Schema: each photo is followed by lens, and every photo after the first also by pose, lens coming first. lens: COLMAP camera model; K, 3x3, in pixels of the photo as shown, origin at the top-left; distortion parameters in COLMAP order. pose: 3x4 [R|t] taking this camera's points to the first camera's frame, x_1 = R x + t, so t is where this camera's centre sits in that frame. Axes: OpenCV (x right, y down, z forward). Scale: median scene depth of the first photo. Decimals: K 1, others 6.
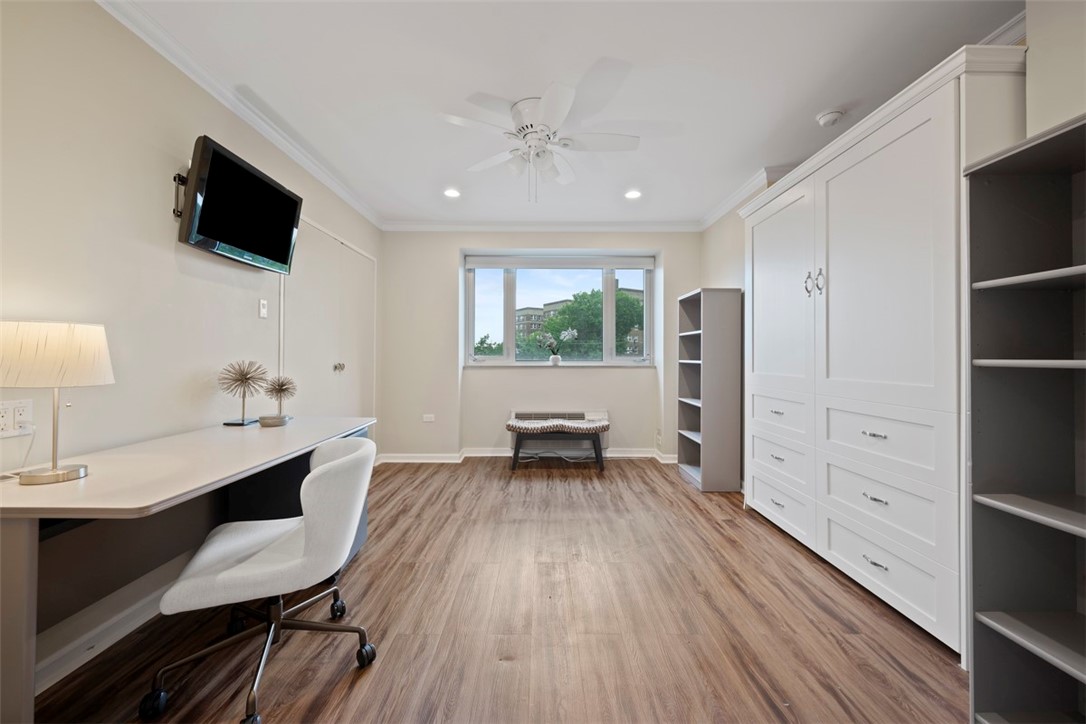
lens RADIAL K [[436.8, 0, 541.5], [0, 436.8, 357.4], [0, 0, 1]] dist [-0.000995, 0.000206]
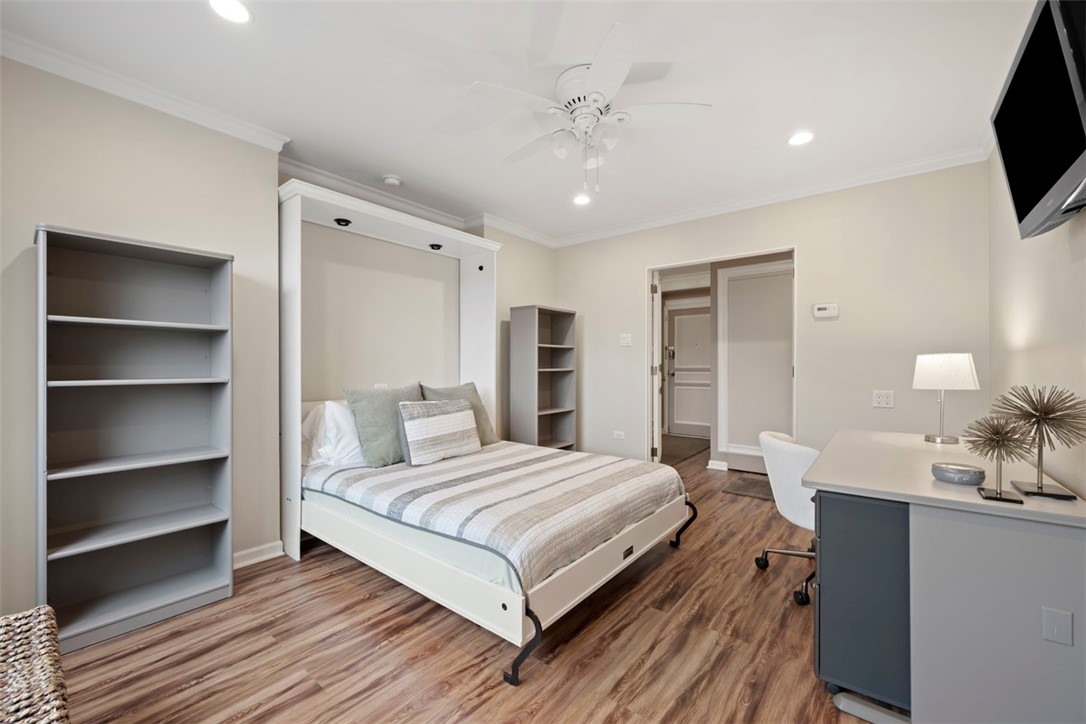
lens RADIAL K [[436.8, 0, 539.3], [0, 436.8, 367.5], [0, 0, 1]] dist [-0.000995, 0.000206]
pose [[-0.775317, -0.013476, 0.631428, -0.345222], [-0.006239, 0.999887, 0.013680, -0.018001], [-0.631541, 0.006667, -0.775314, 1.233288]]
